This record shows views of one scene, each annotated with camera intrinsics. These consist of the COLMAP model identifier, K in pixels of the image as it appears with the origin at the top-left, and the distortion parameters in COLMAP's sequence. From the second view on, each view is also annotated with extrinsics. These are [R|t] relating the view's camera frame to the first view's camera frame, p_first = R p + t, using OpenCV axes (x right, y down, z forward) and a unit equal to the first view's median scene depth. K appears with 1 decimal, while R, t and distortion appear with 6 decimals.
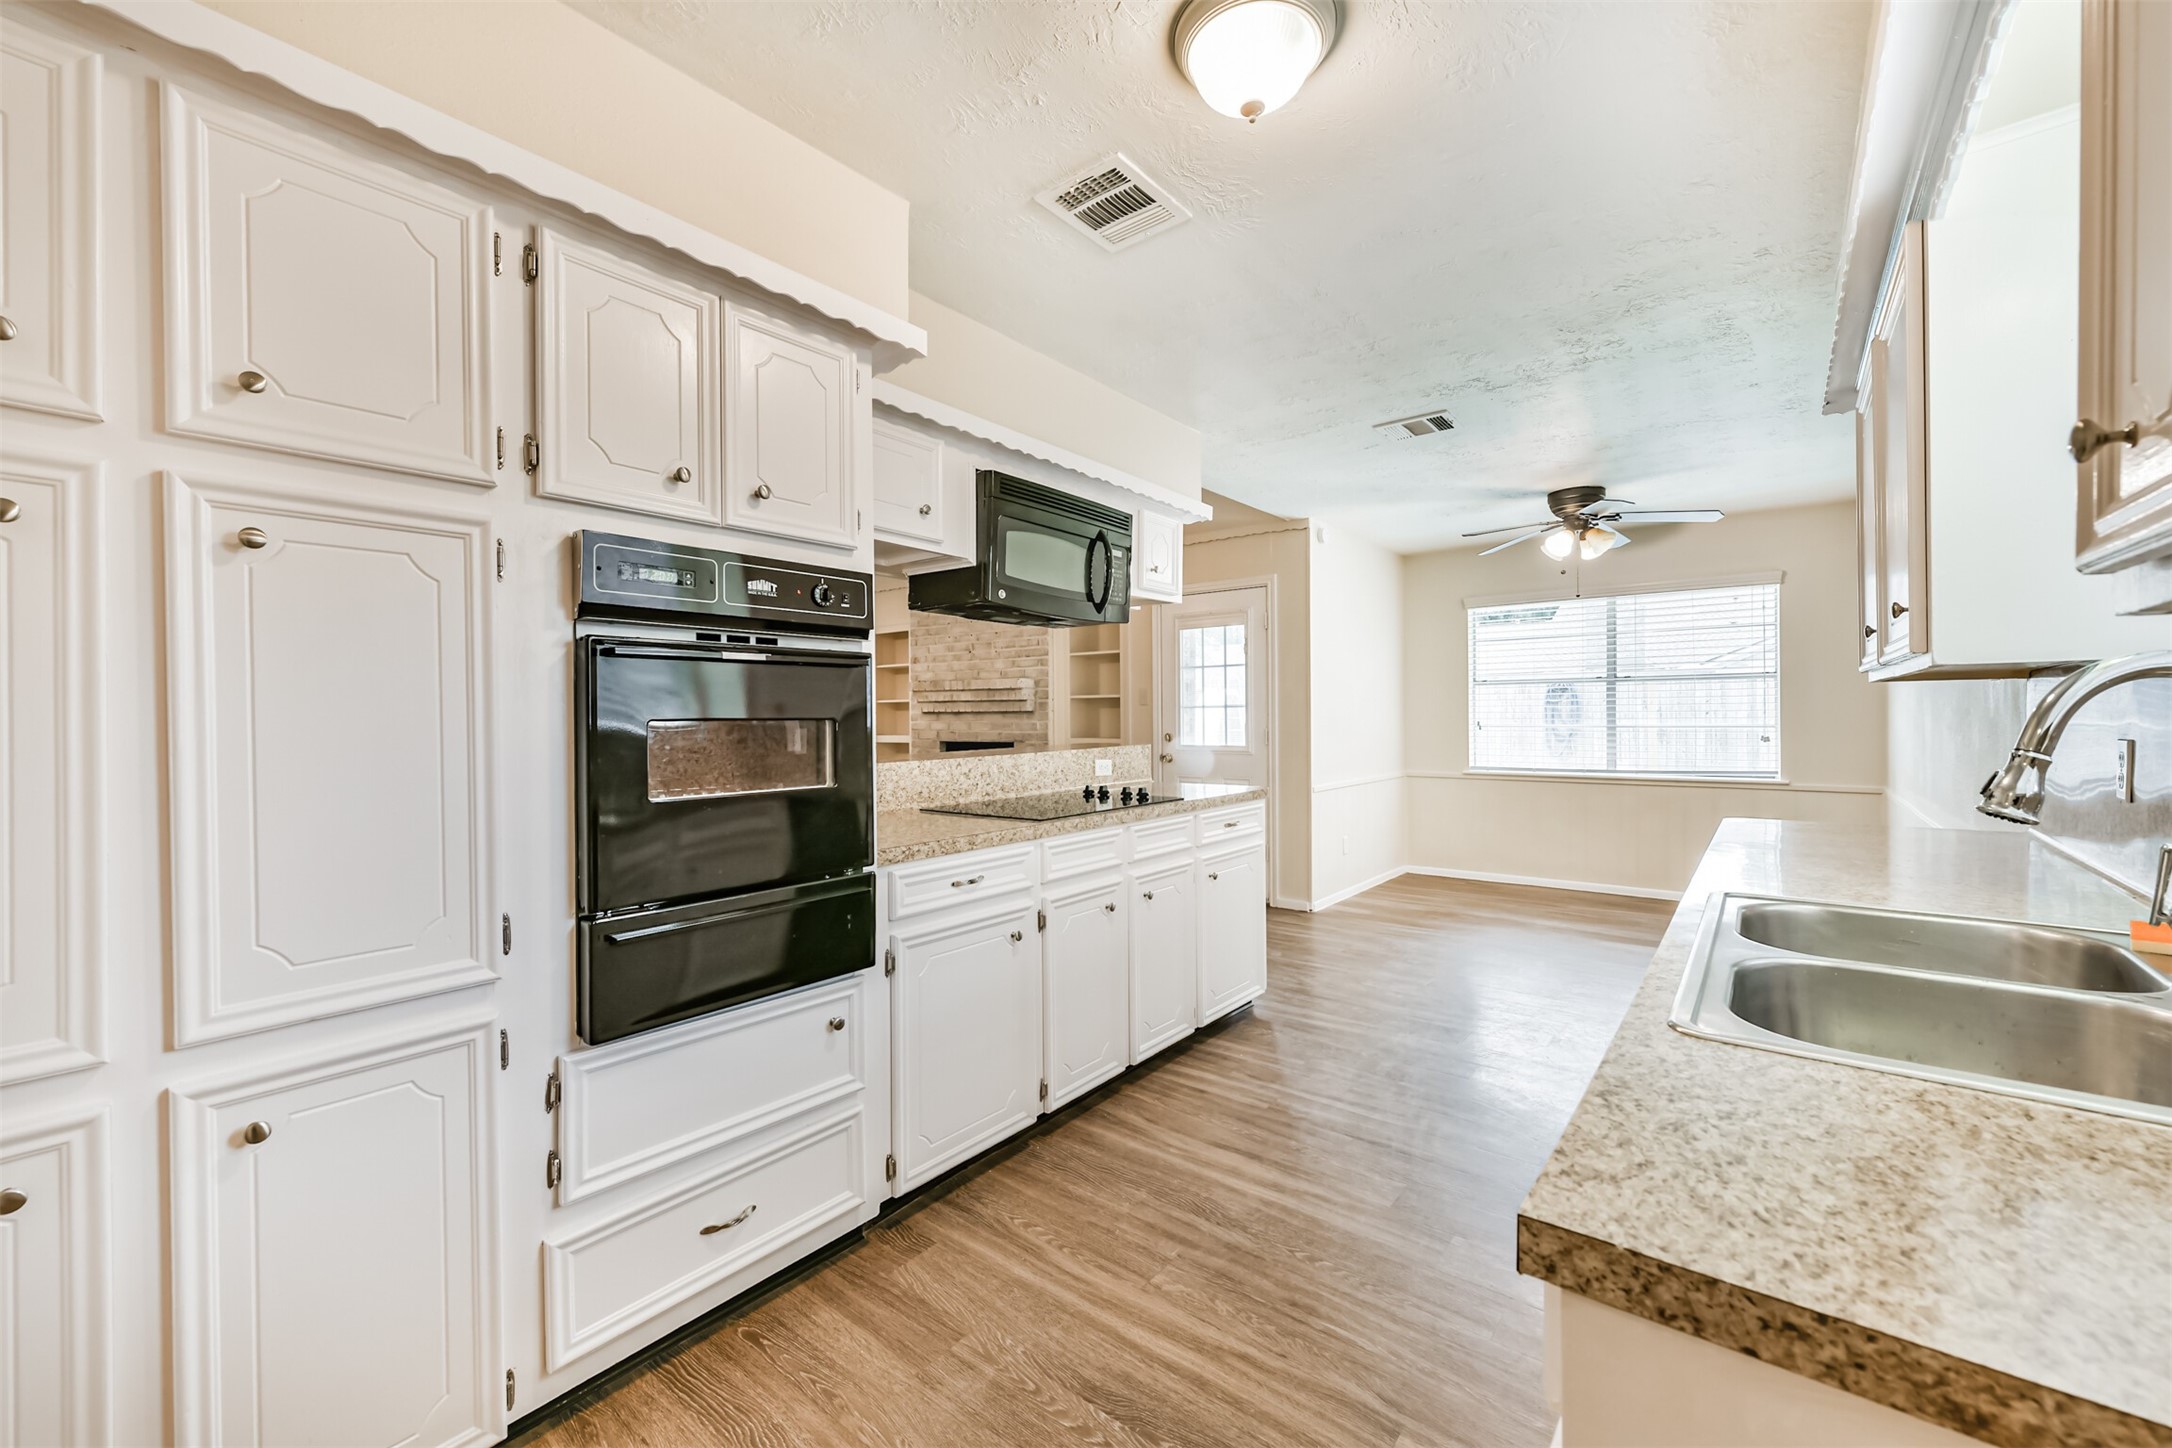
lens RADIAL K [[859.7, 0, 1094.4], [0, 859.7, 715.3], [0, 0, 1]] dist [0.002522, 0.000024]
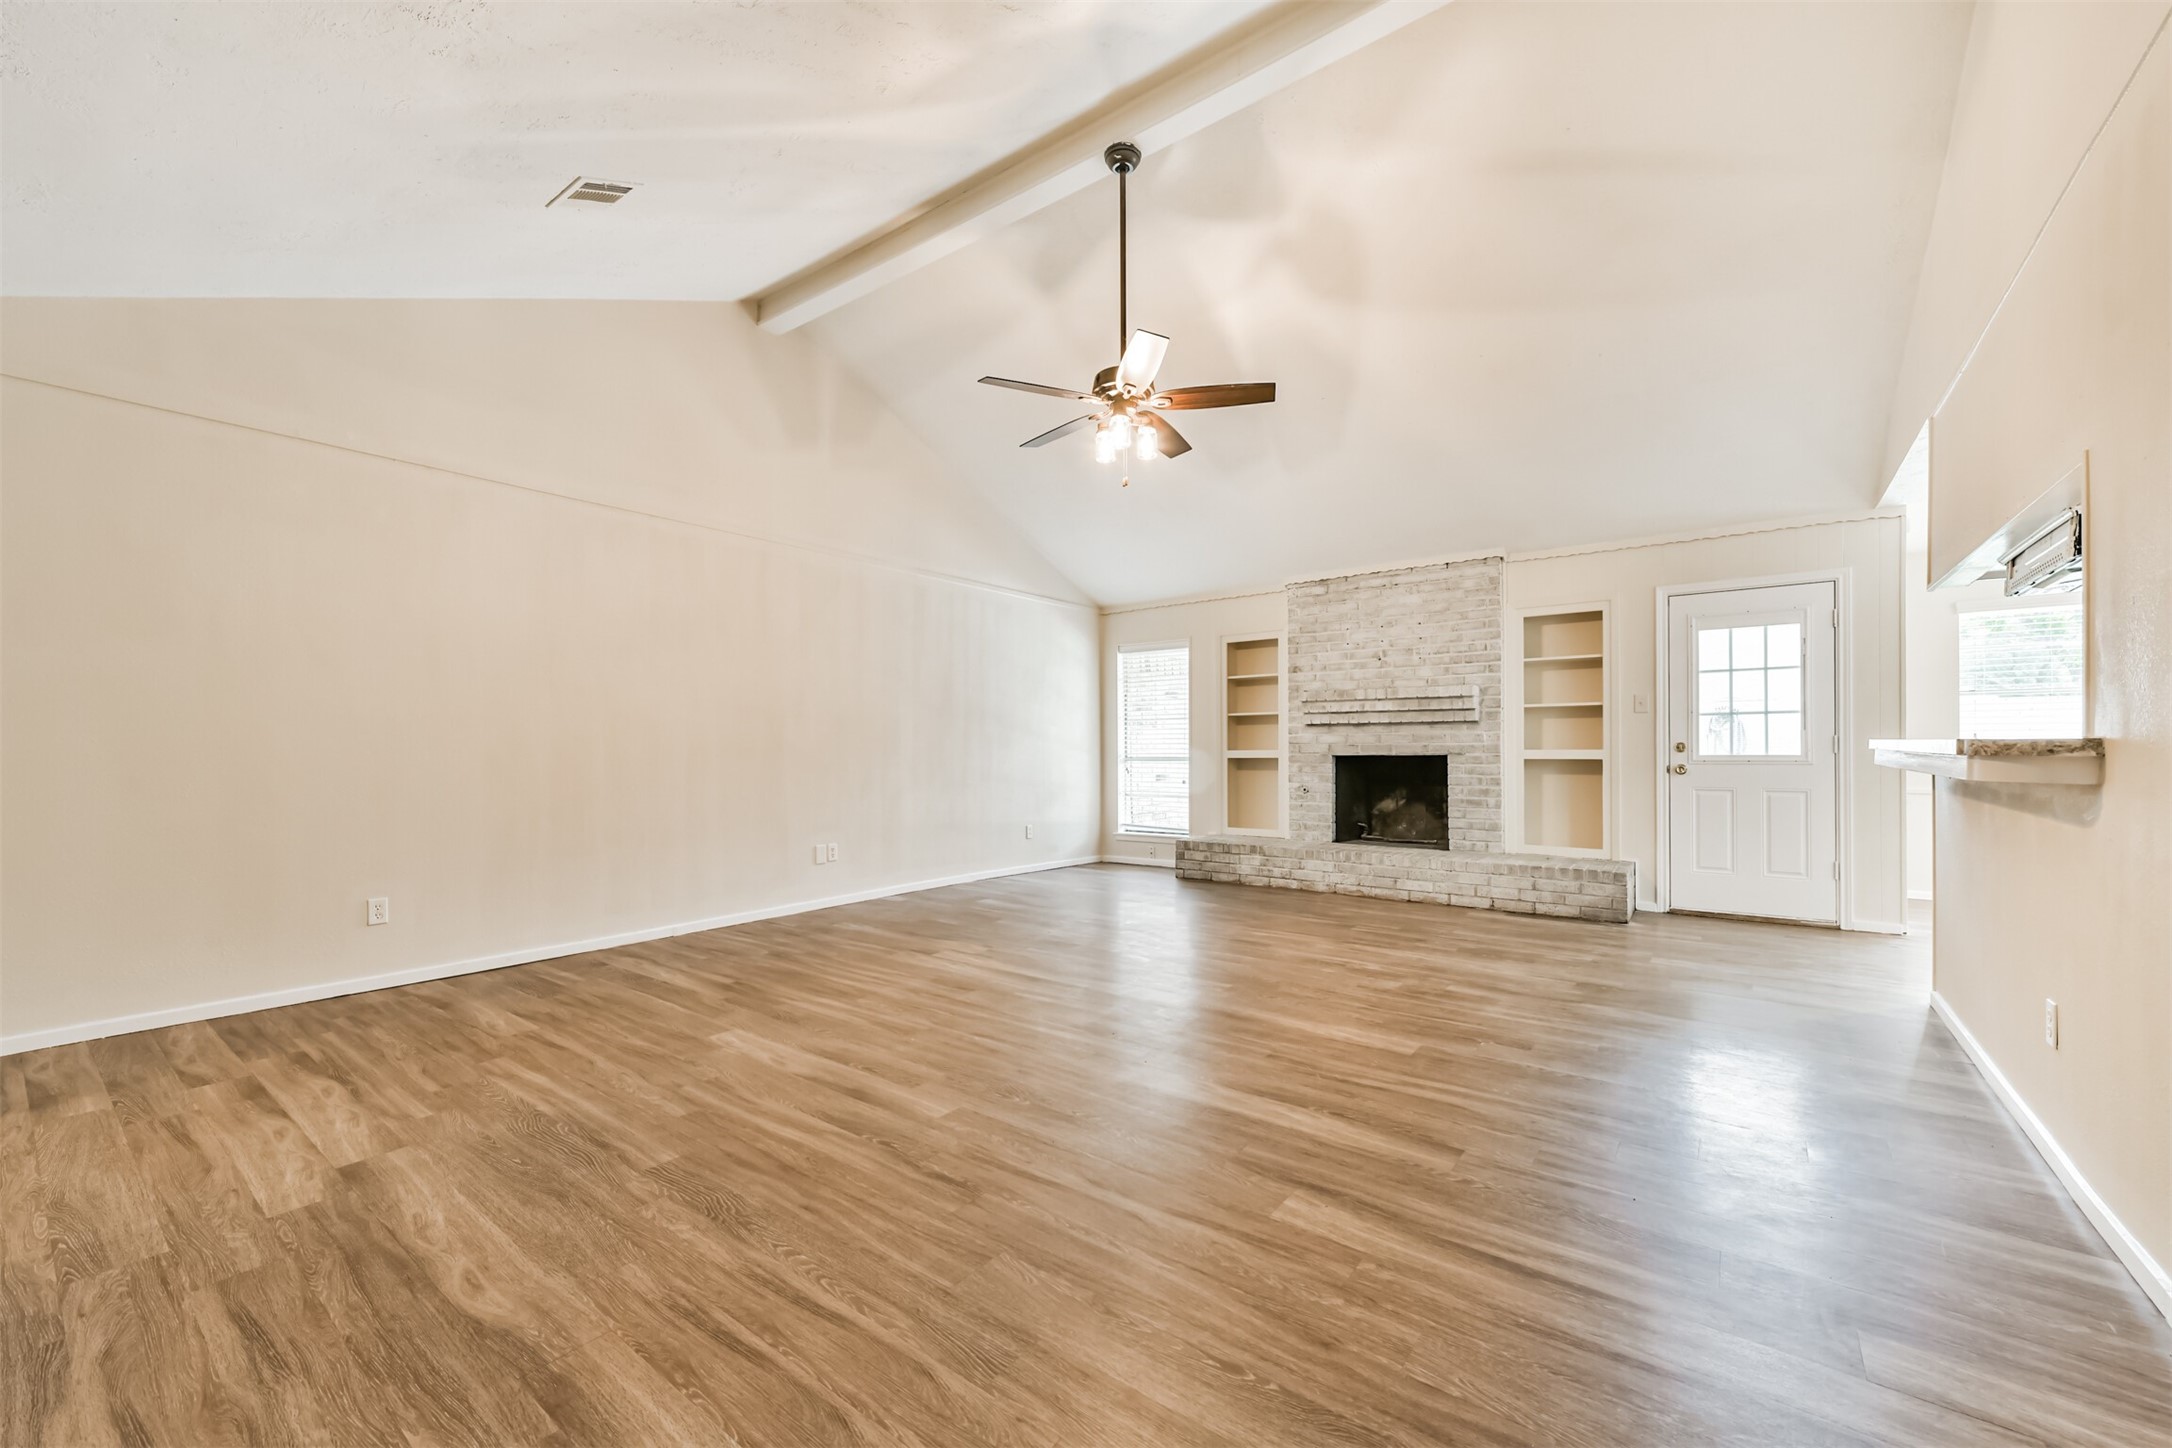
lens RADIAL K [[845.7, 0, 1095.4], [0, 845.7, 760.0], [0, 0, 1]] dist [-0.001074, -0.000062]
pose [[0.999799, 0.003915, 0.019656, -0.777162], [-0.004159, 0.999914, 0.012414, 0.042797], [-0.019606, -0.012493, 0.999730, 0.140989]]
